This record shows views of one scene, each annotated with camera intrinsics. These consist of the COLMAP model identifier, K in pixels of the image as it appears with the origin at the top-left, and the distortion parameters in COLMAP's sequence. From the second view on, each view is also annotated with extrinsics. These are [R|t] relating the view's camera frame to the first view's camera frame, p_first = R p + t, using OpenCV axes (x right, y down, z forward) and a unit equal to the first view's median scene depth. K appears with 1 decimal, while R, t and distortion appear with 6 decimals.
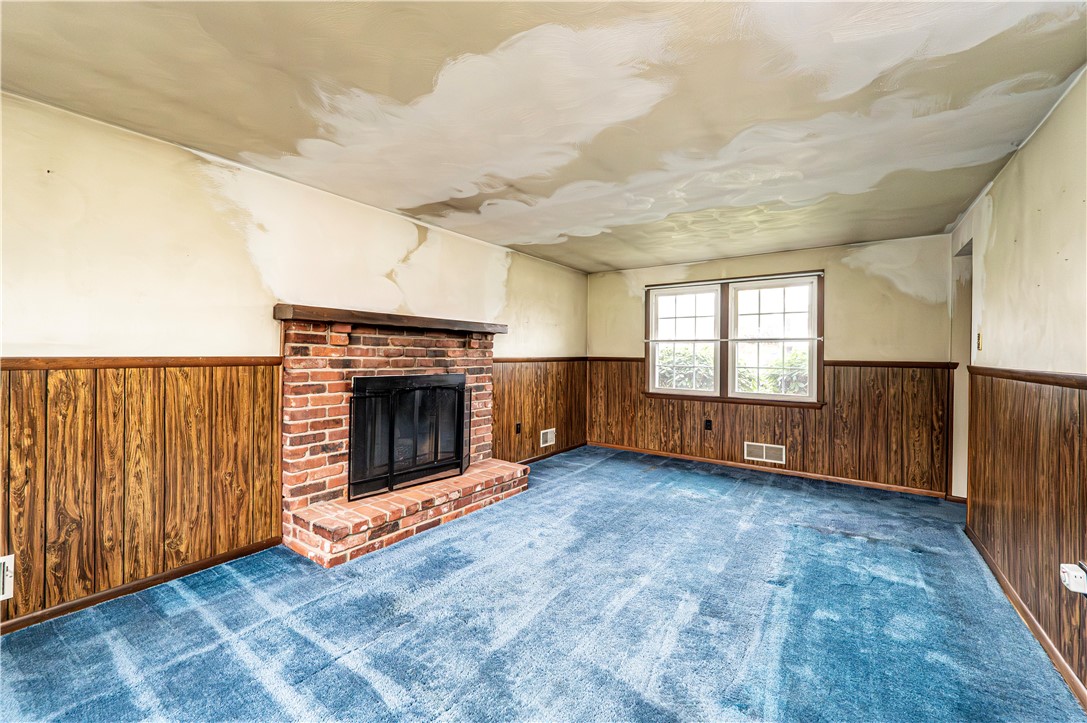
lens RADIAL K [[433.3, 0, 541.5], [0, 433.3, 347.7], [0, 0, 1]] dist [0.000202, 0.000101]
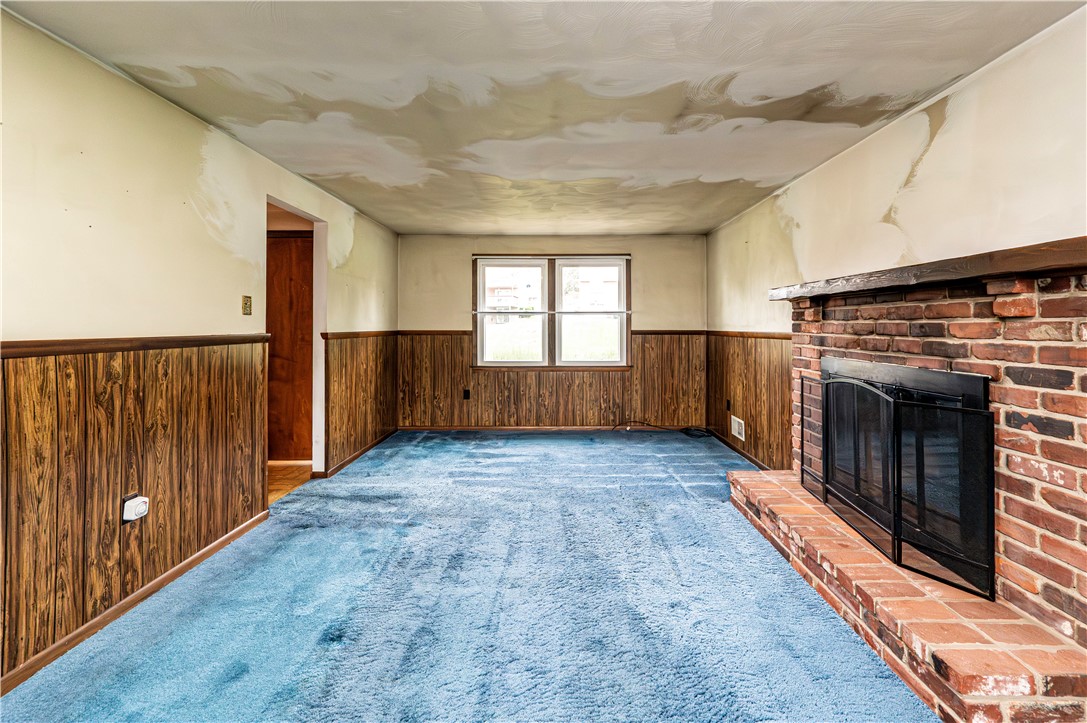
lens RADIAL K [[445.7, 0, 563.3], [0, 445.7, 321.4], [0, 0, 1]] dist [-0.000426, 0.000020]
pose [[-0.799570, -0.019345, -0.600261, 0.563727], [-0.002659, 0.999585, -0.028672, 0.024321], [0.600567, -0.021329, -0.799290, 1.464609]]
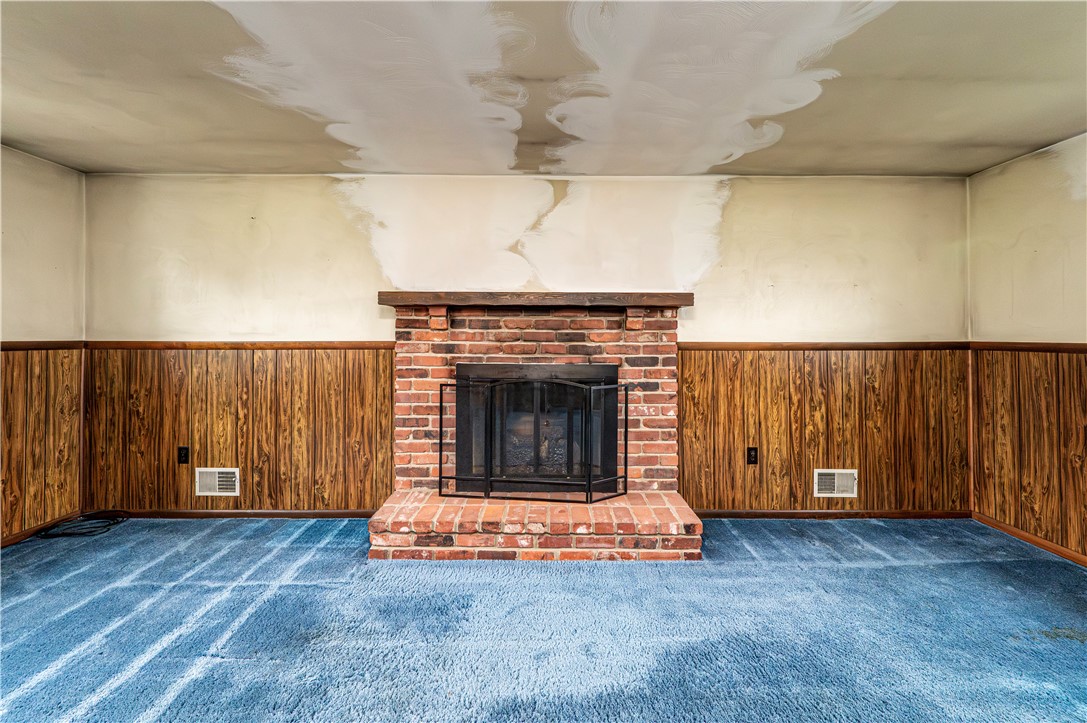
lens RADIAL K [[441.2, 0, 543.5], [0, 441.2, 328.4], [0, 0, 1]] dist [0.000586, -0.000050]
pose [[0.589316, -0.023155, -0.807571, 0.463115], [0.016158, 0.999727, -0.016873, 0.012670], [0.807741, -0.003105, 0.589530, 0.614606]]
